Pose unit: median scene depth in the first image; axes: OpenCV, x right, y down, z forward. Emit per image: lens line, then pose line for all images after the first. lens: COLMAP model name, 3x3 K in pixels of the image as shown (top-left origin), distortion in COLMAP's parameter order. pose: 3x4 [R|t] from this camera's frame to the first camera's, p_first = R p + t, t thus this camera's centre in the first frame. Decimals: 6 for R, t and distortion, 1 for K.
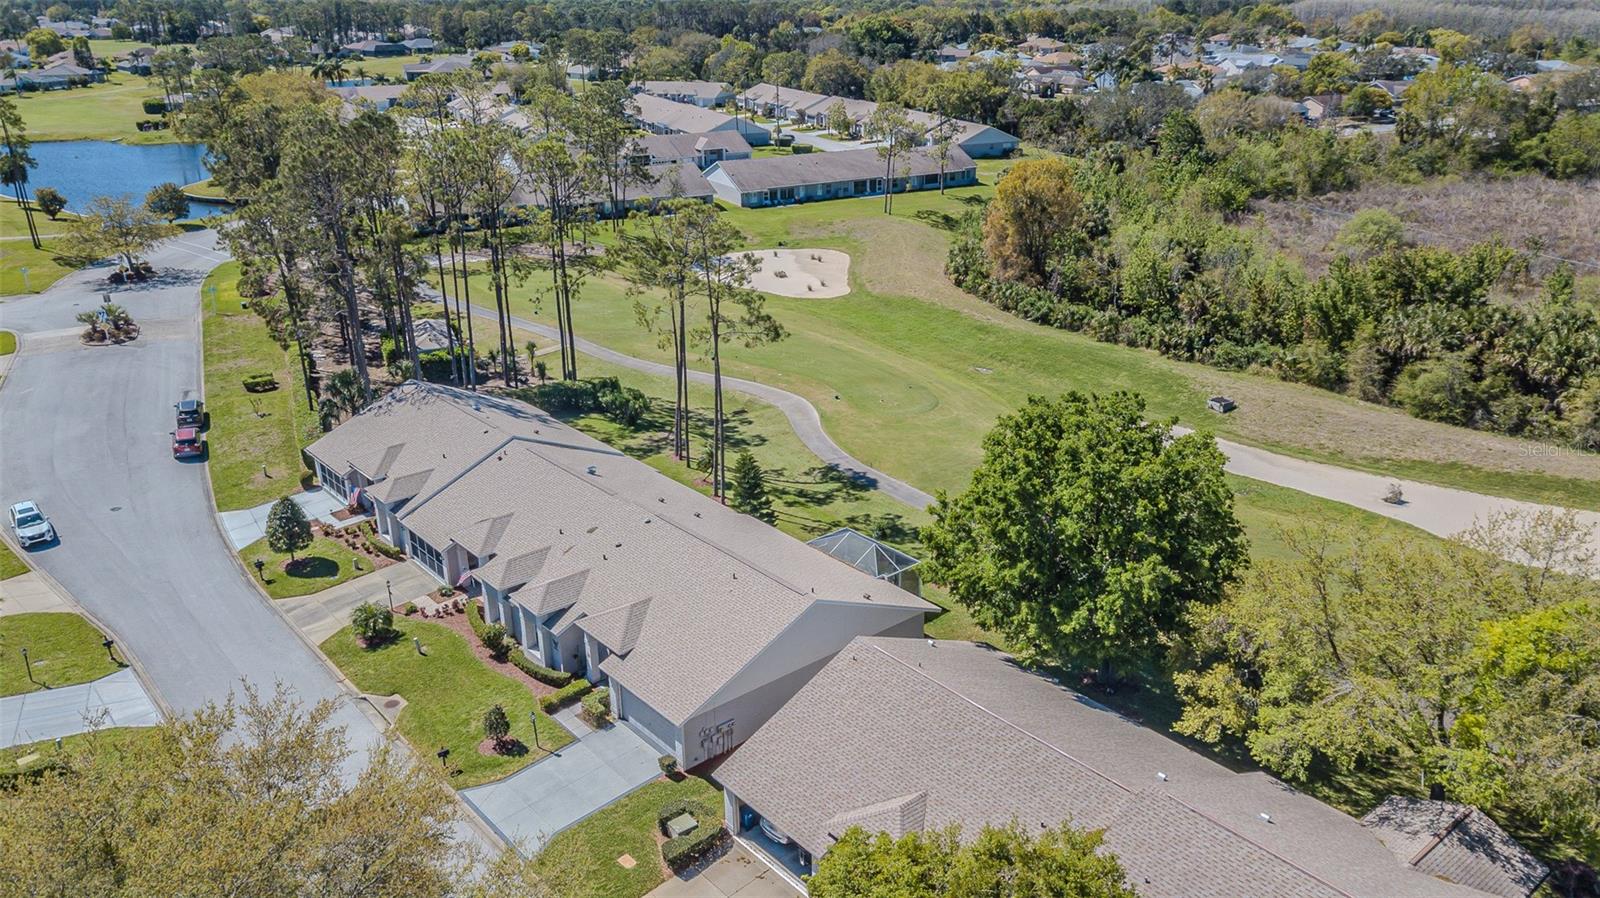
lens RADIAL K [[1206.5, 0, 800.0], [0, 1206.5, 449.0], [0, 0, 1]] dist [0.030629, 0.000501]
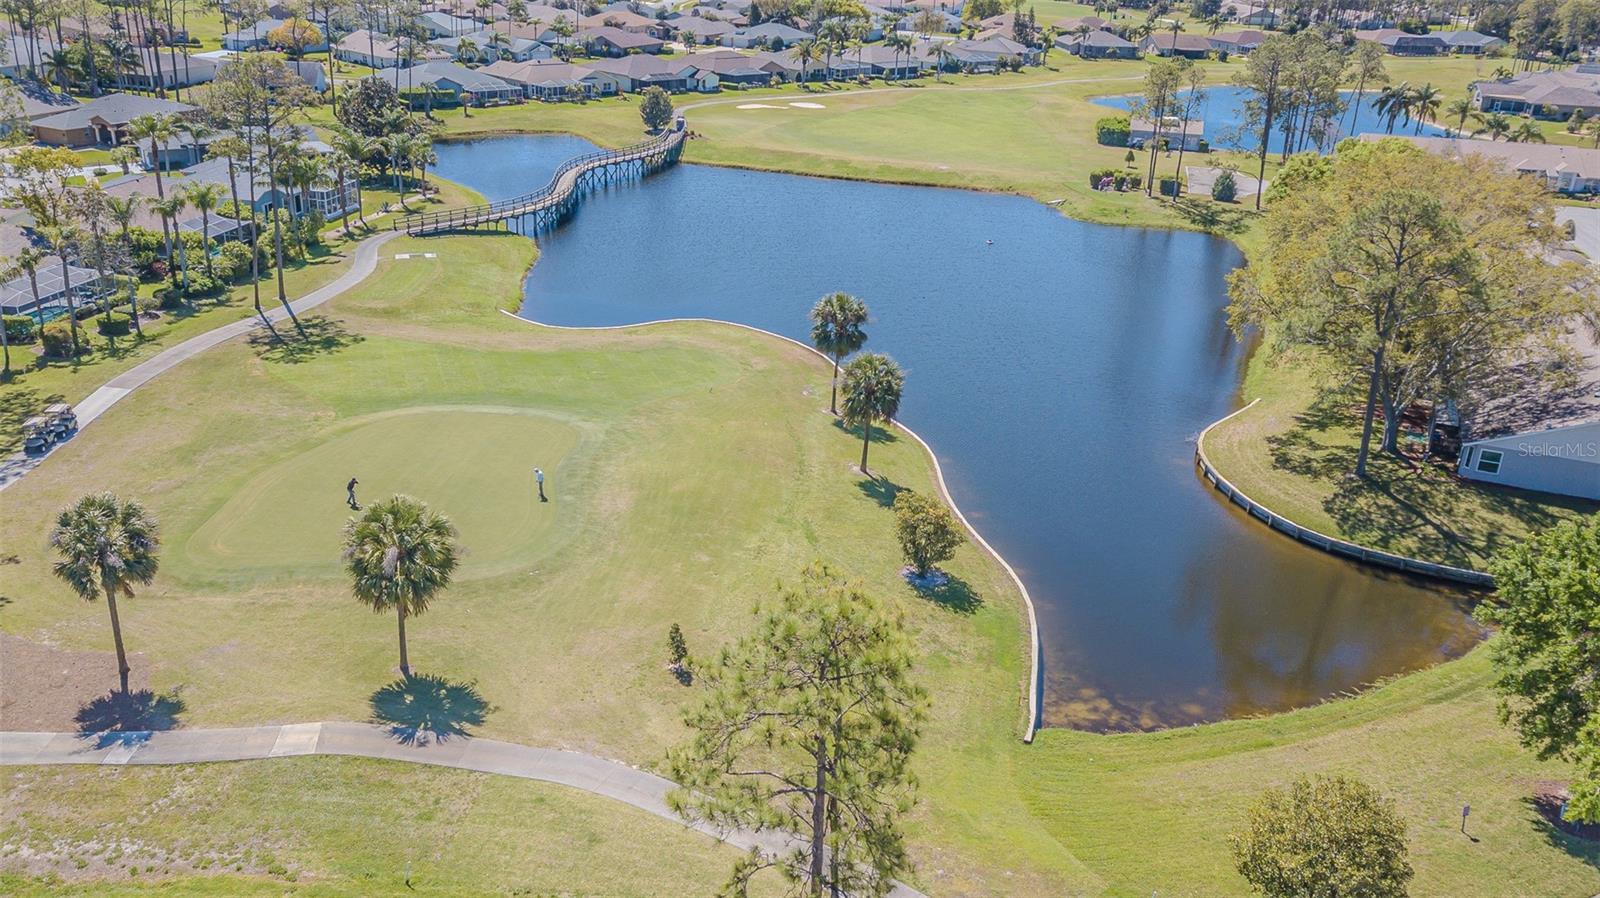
lens RADIAL K [[1206.5, 0, 800.0], [0, 1206.5, 449.0], [0, 0, 1]] dist [0.030629, 0.000501]
pose [[0.786266, 0.283451, -0.549037, -0.224320], [-0.267322, 0.957155, 0.111324, -0.126754], [0.557068, 0.059239, 0.828351, 0.339938]]
